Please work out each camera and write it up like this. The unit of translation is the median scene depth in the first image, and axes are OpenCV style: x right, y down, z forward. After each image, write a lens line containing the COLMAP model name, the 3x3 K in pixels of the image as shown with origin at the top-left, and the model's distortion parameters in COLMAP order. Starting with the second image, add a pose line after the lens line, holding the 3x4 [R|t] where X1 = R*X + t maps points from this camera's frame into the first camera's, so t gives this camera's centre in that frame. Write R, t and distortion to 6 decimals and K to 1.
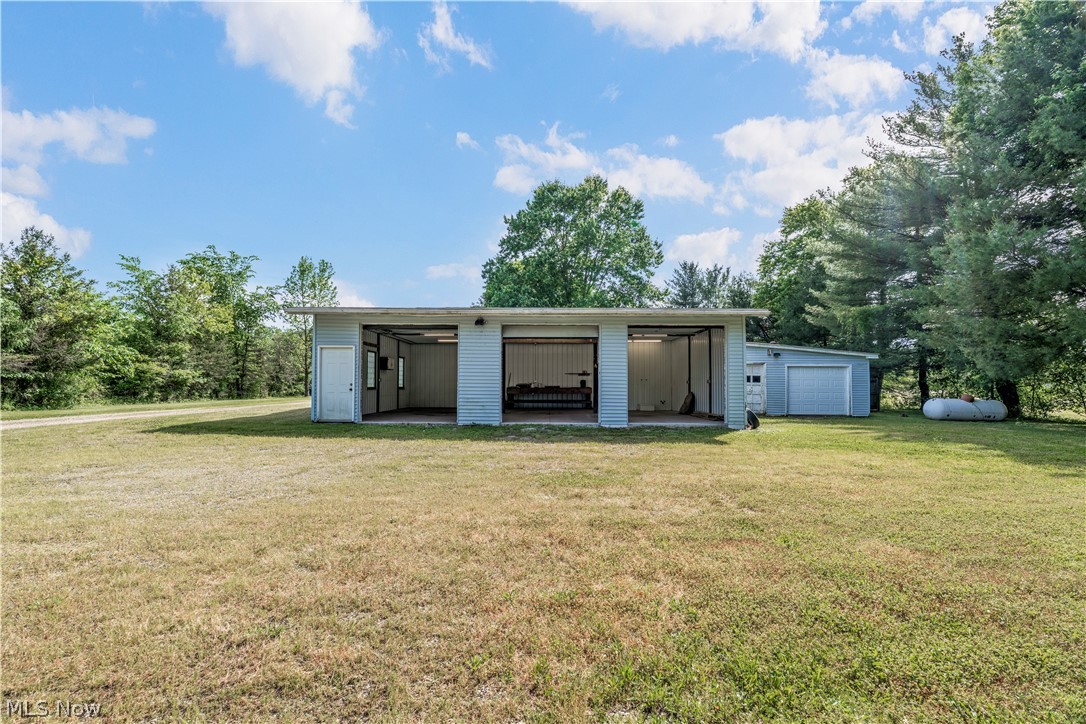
lens RADIAL K [[485.6, 0, 543.0], [0, 485.6, 362.0], [0, 0, 1]] dist [0.000498, 0.000043]
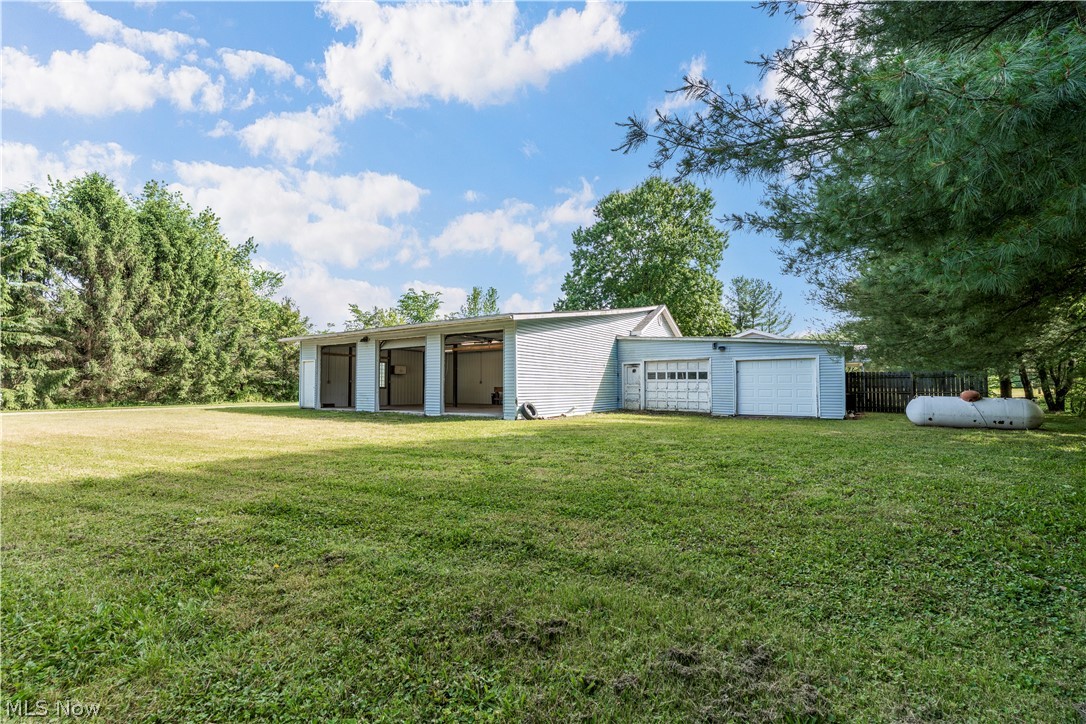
lens RADIAL K [[485.6, 0, 543.0], [0, 485.6, 362.0], [0, 0, 1]] dist [0.000498, 0.000043]
pose [[0.839058, -0.036338, -0.542828, 0.797373], [0.031895, 0.999336, -0.017596, 0.018467], [0.543107, -0.002550, 0.839660, 0.062149]]
